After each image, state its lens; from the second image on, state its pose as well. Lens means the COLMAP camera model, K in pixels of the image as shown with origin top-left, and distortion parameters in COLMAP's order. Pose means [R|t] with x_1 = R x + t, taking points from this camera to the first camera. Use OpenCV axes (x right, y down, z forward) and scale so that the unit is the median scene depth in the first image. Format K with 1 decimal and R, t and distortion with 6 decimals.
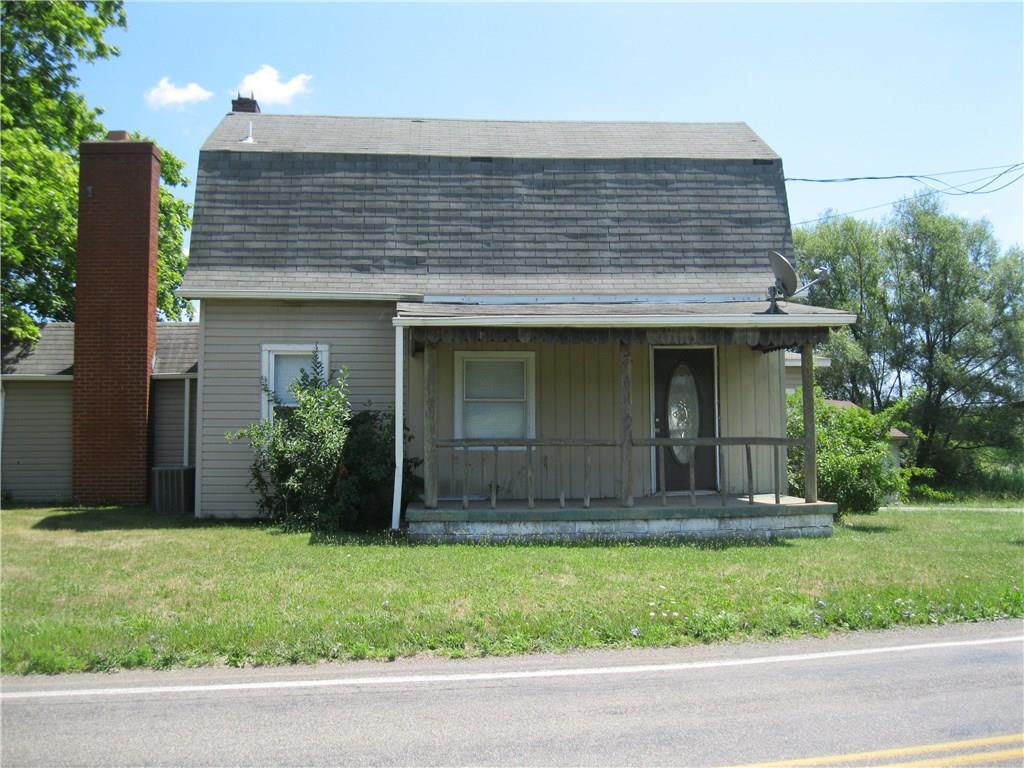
lens RADIAL K [[1033.7, 0, 512.0], [0, 1033.7, 384.0], [0, 0, 1]] dist [-0.116894, 0.010745]
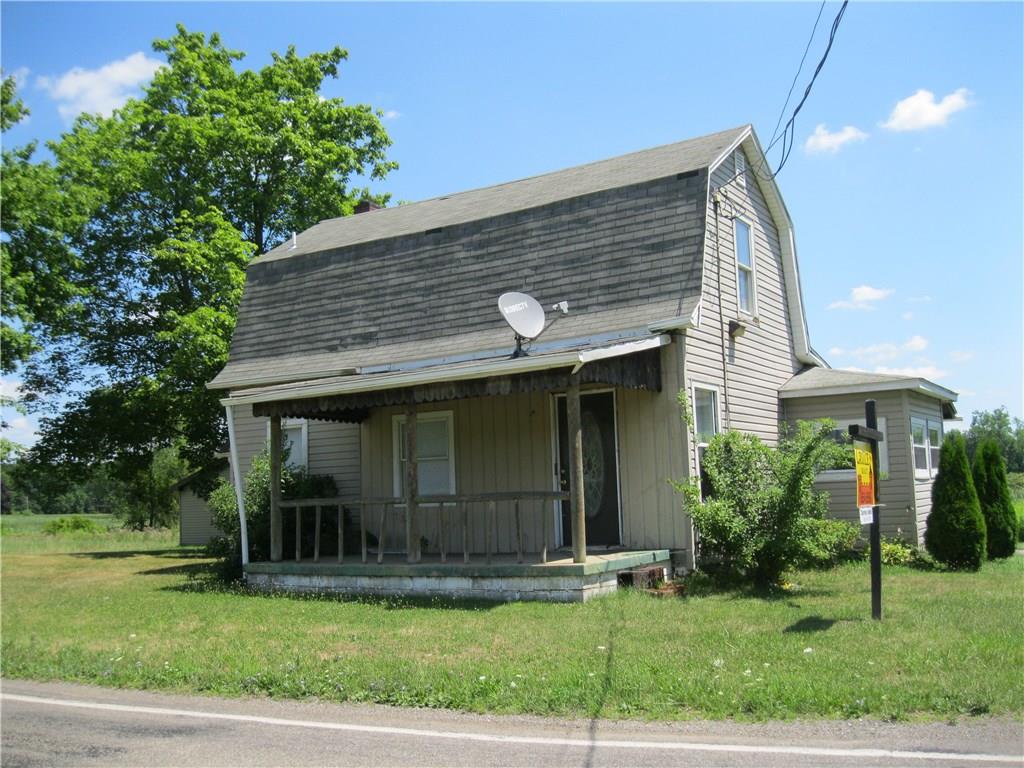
lens RADIAL K [[1033.7, 0, 512.0], [0, 1033.7, 384.0], [0, 0, 1]] dist [-0.116894, 0.010745]
pose [[0.799804, -0.090222, -0.593442, 0.667870], [0.066266, 0.995868, -0.062093, 0.010295], [0.596593, 0.010337, 0.802478, 0.201197]]
